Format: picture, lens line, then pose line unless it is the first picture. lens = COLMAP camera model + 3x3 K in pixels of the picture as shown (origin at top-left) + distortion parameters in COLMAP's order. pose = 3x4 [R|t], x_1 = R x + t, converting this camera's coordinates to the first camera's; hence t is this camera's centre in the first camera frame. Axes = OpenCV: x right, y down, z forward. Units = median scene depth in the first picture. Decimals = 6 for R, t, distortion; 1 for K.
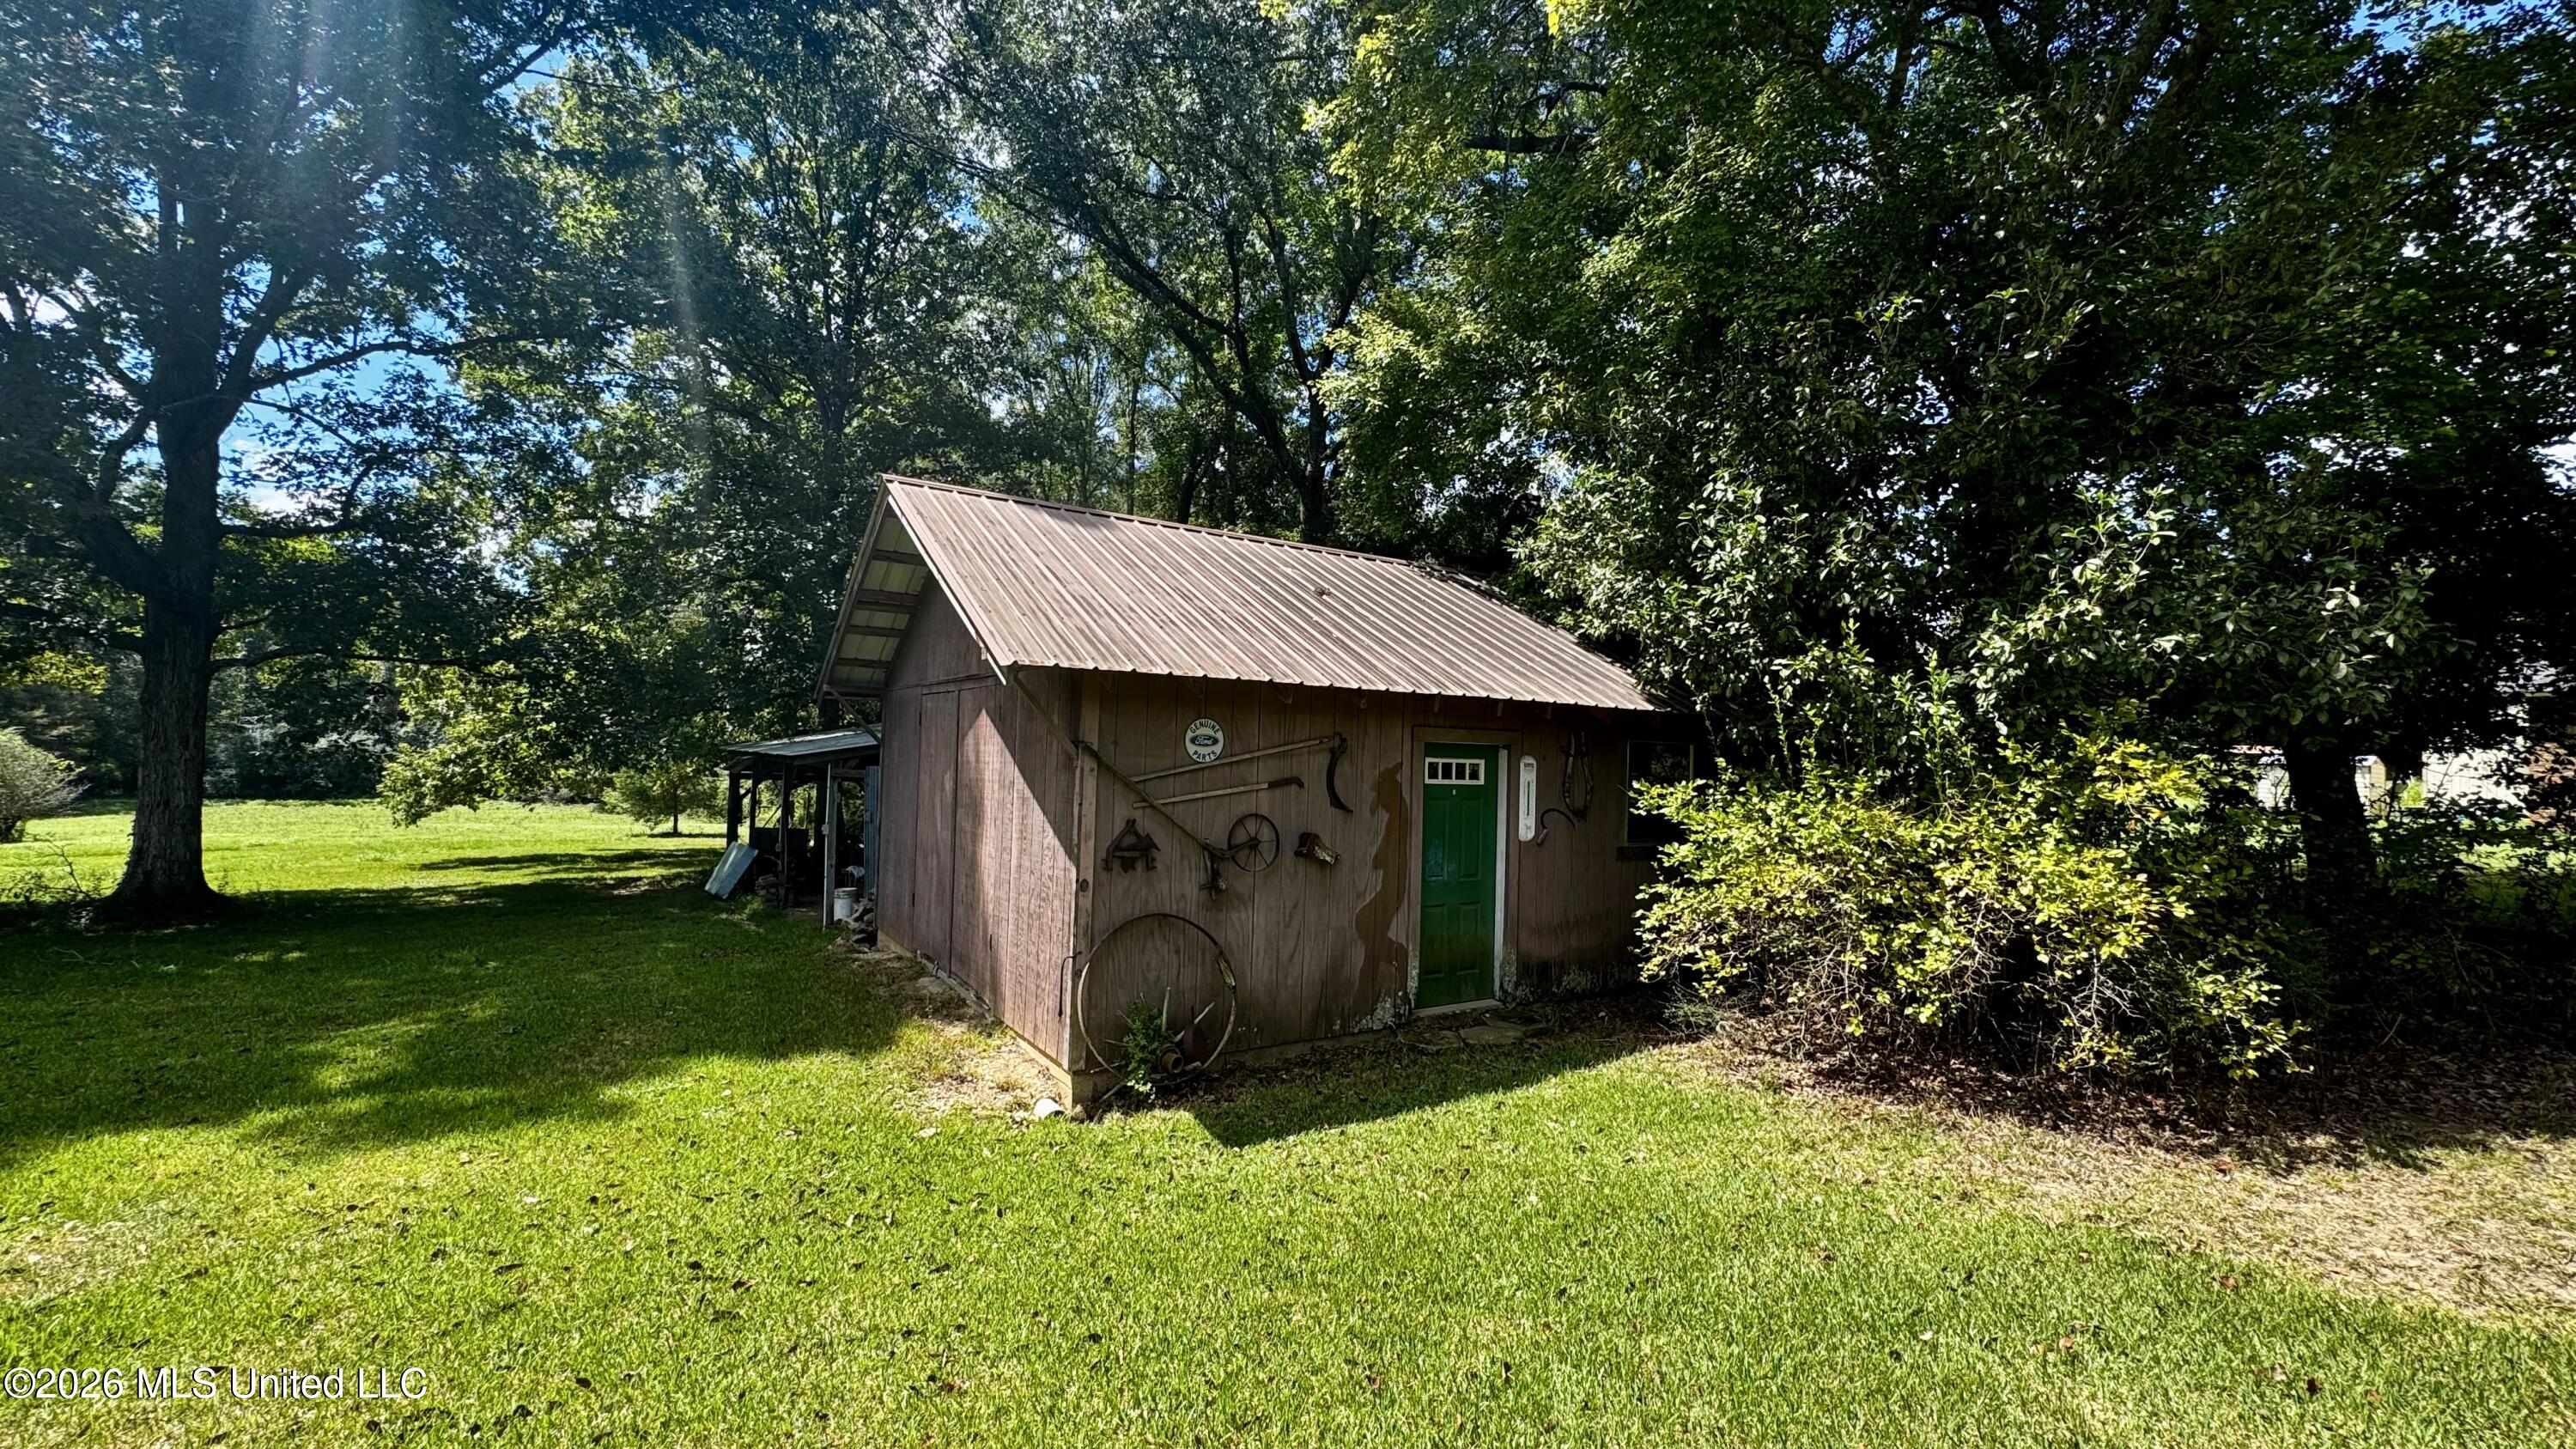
lens RADIAL K [[1036.0, 0, 1287.1], [0, 1036.0, 731.9], [0, 0, 1]] dist [-0.003186, 0.000594]
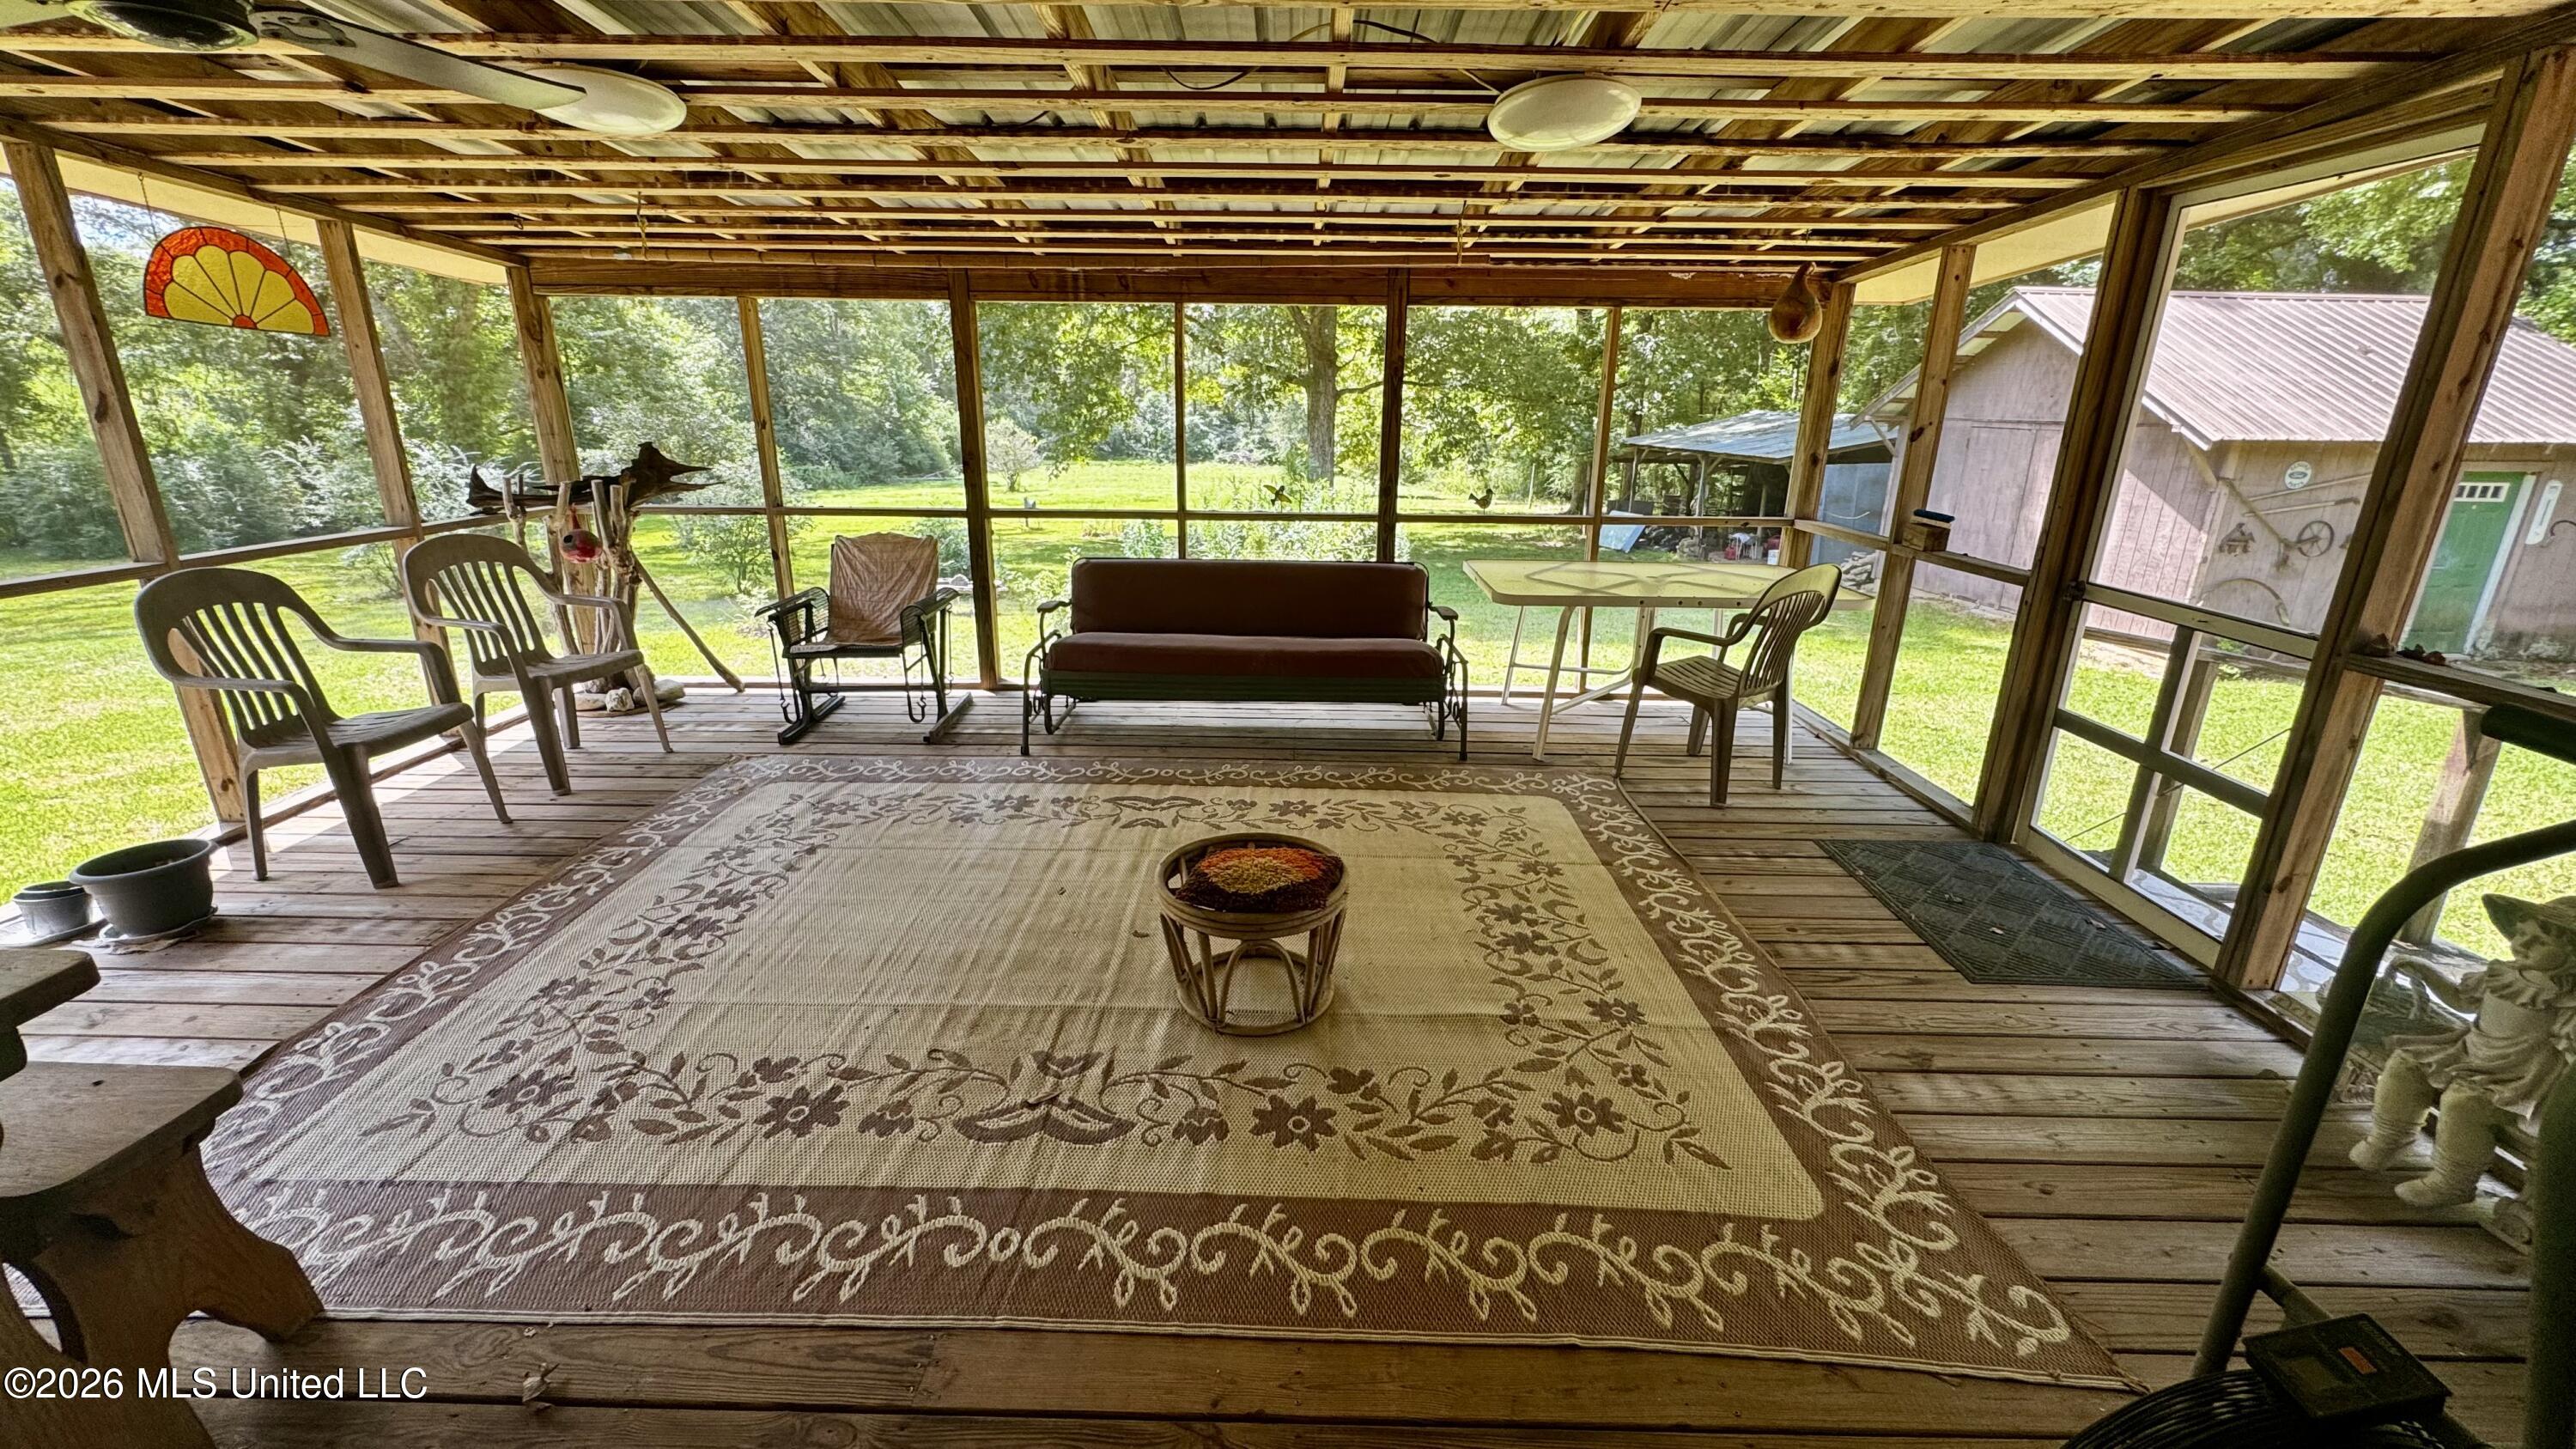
lens RADIAL K [[1036.0, 0, 1292.9], [0, 1036.0, 729.7], [0, 0, 1]] dist [-0.003186, 0.000594]
pose [[0.862929, 0.134552, -0.487083, -0.589657], [0.024166, 0.951808, 0.305740, -0.143541], [0.504748, -0.275603, 0.818091, -1.231863]]
